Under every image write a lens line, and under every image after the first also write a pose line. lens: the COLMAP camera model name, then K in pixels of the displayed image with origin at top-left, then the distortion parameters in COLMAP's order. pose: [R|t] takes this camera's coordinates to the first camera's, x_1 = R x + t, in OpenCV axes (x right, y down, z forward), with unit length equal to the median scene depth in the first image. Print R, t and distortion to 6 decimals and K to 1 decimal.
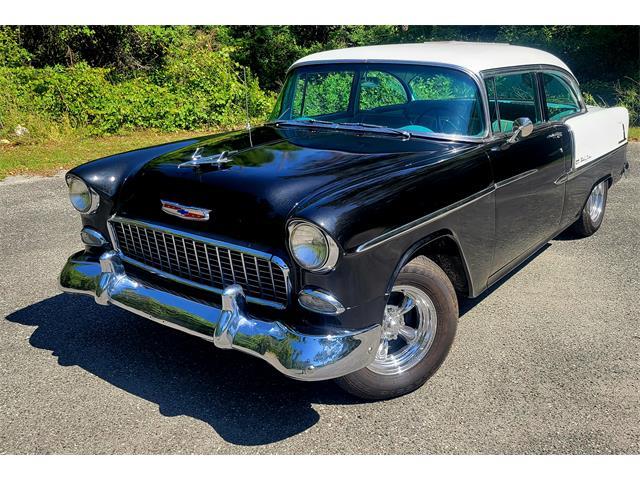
lens RADIAL K [[663.2, 0, 321.2], [0, 663.2, 172.5], [0, 0, 1]] dist [0.047707, -0.001481]
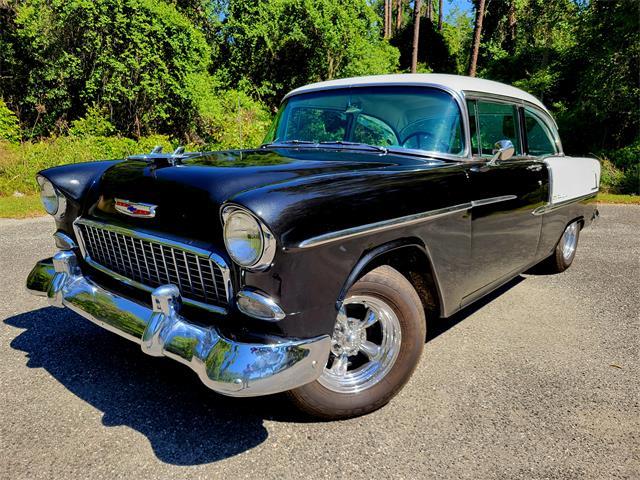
lens RADIAL K [[503.0, 0, 319.5], [0, 503.0, 237.6], [0, 0, 1]] dist [0.034382, -0.011081]
pose [[0.998172, 0.034933, -0.049316, 0.088539], [-0.034550, 0.999366, 0.008596, 0.081479], [0.049585, -0.006876, 0.998746, 0.292461]]
